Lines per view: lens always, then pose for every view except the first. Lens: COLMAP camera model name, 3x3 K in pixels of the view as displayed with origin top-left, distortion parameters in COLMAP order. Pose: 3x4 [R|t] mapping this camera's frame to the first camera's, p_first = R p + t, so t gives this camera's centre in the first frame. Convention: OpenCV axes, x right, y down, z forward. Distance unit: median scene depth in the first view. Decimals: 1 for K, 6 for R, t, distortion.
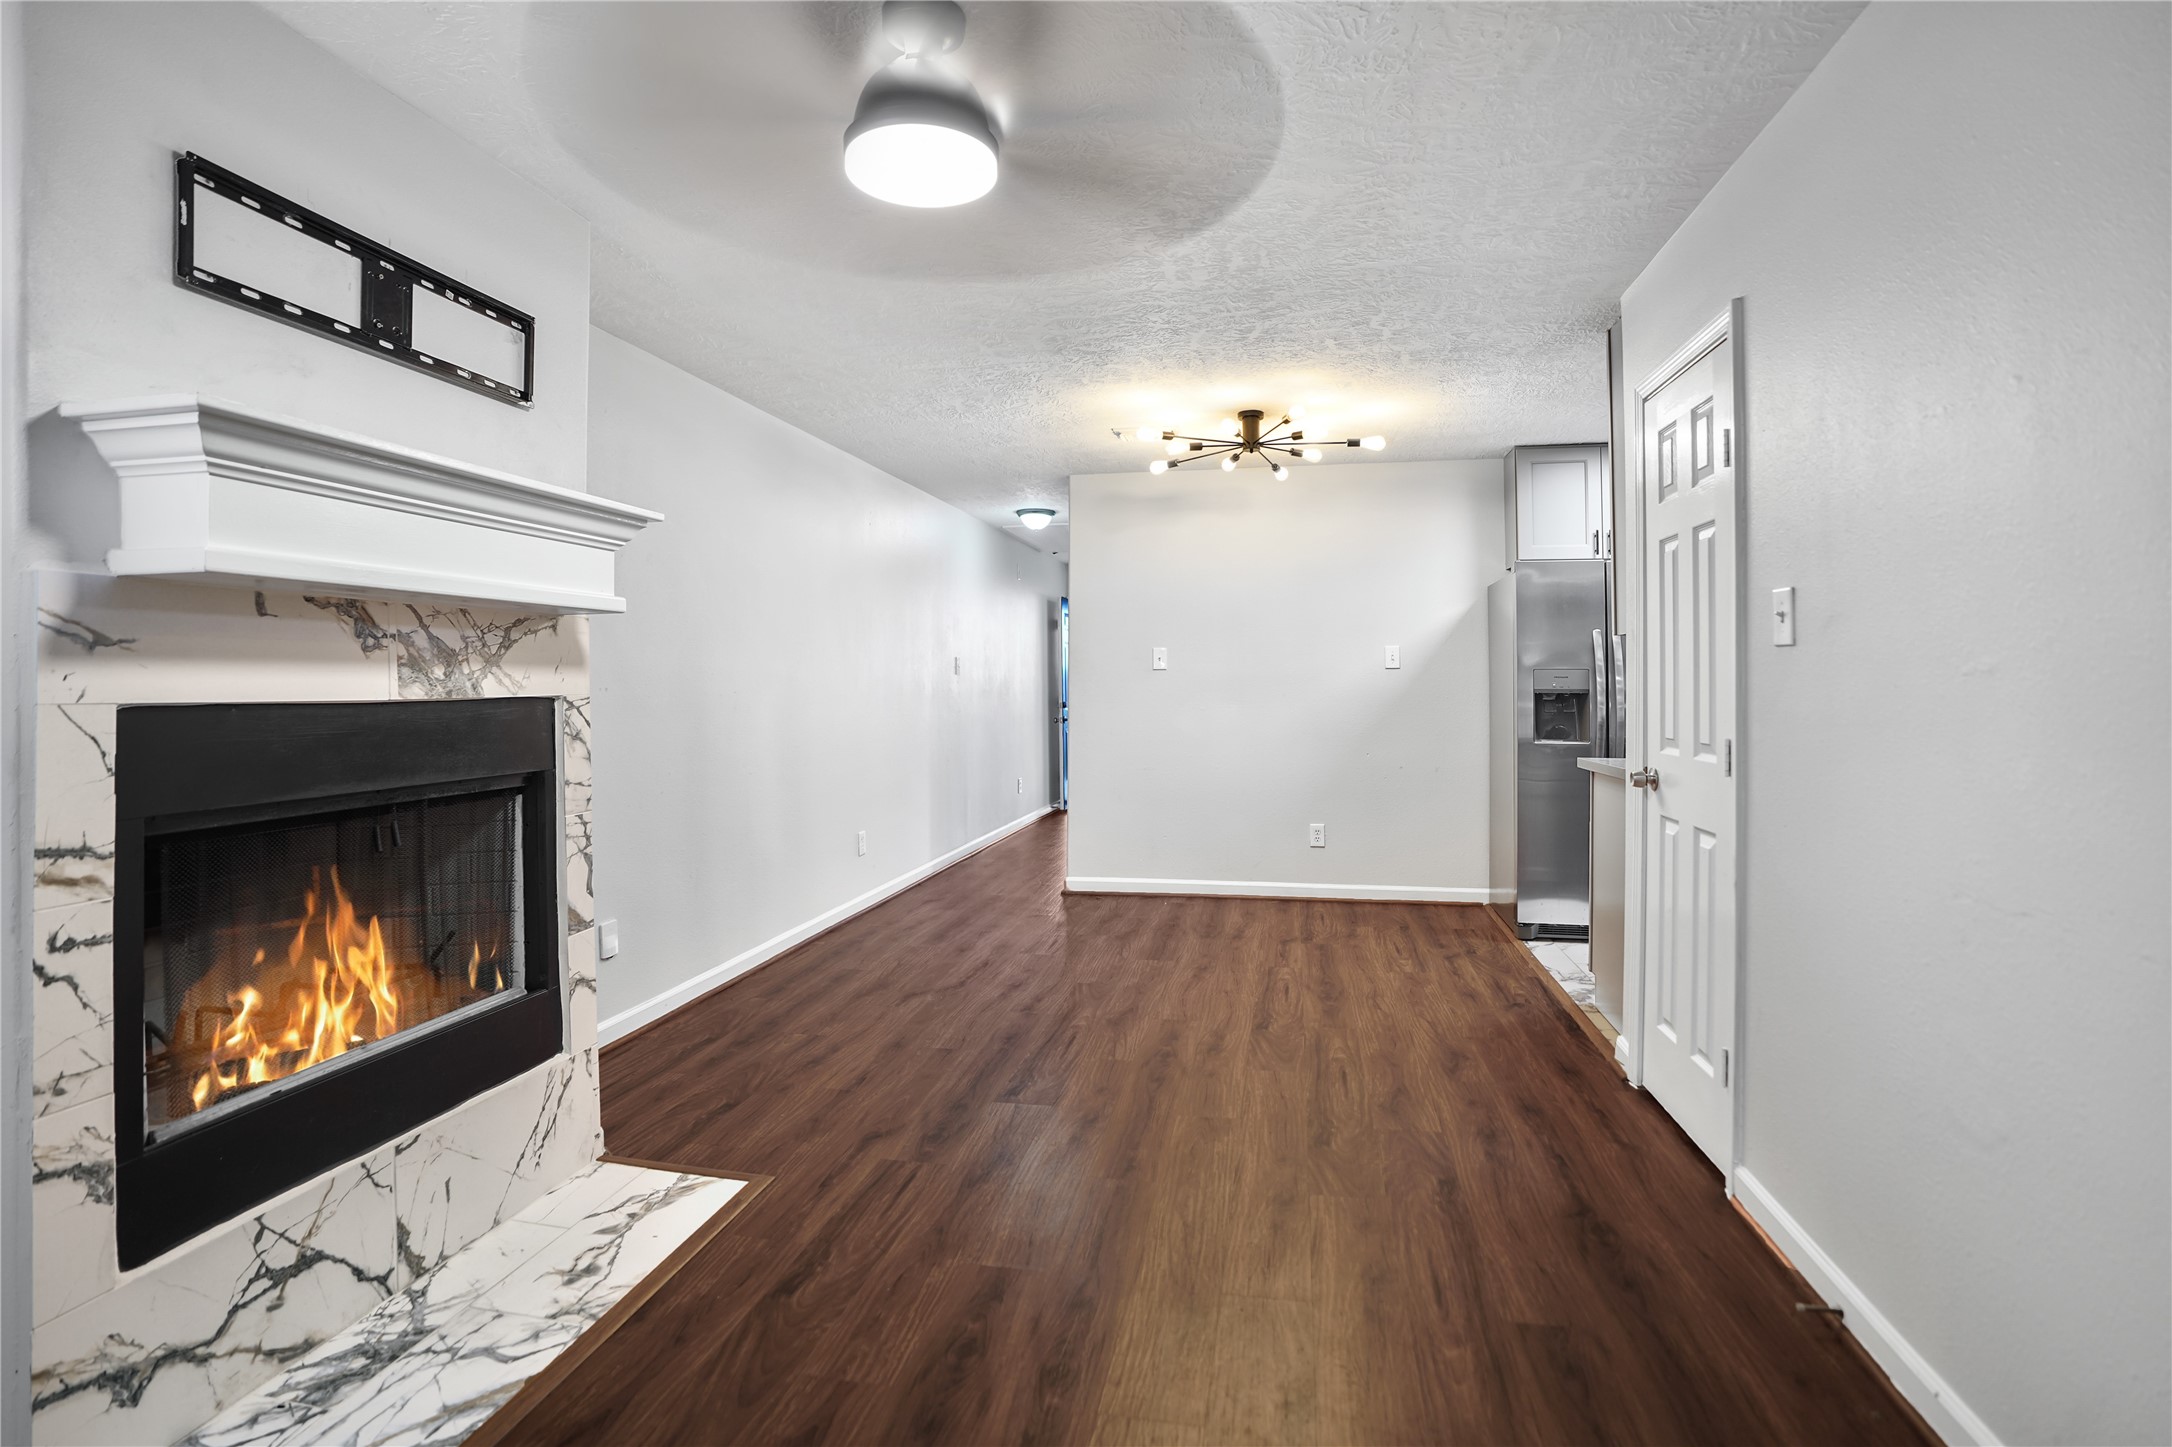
lens RADIAL K [[973.0, 0, 1085.7], [0, 973.0, 681.5], [0, 0, 1]] dist [0.002882, 0.000561]
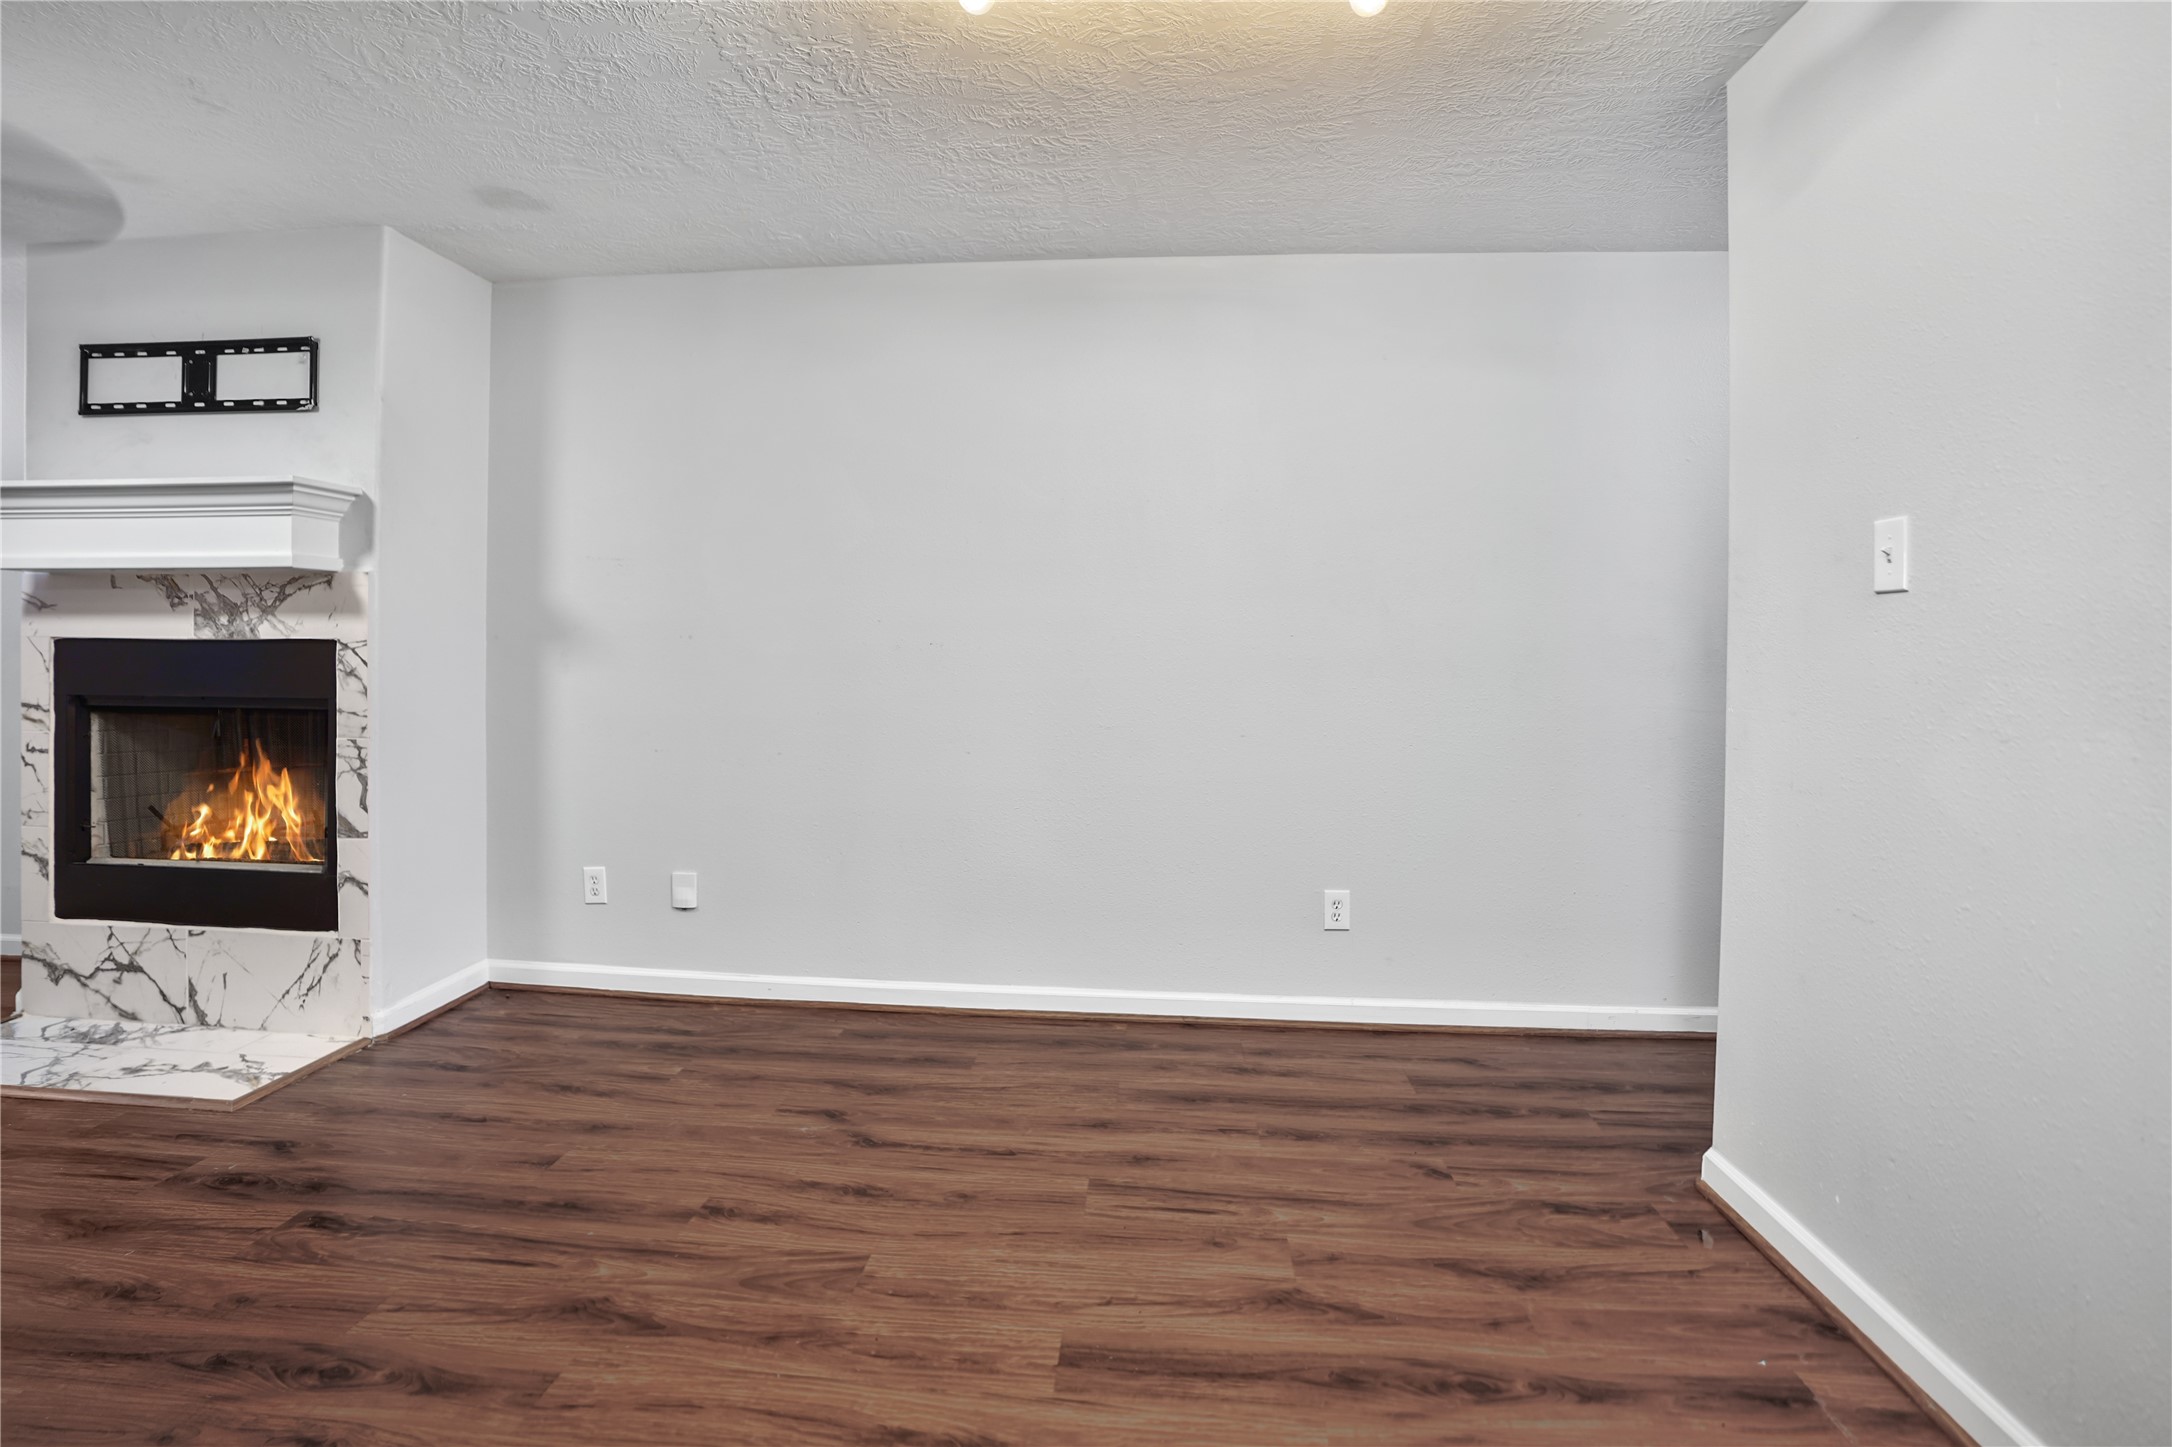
lens RADIAL K [[1091.4, 0, 1080.3], [0, 1091.4, 648.6], [0, 0, 1]] dist [-0.014871, 0.002140]
pose [[0.108166, 0.014048, -0.994034, 1.022927], [-0.004820, 0.999896, 0.013607, 0.004912], [0.994121, 0.003319, 0.108222, 2.010722]]
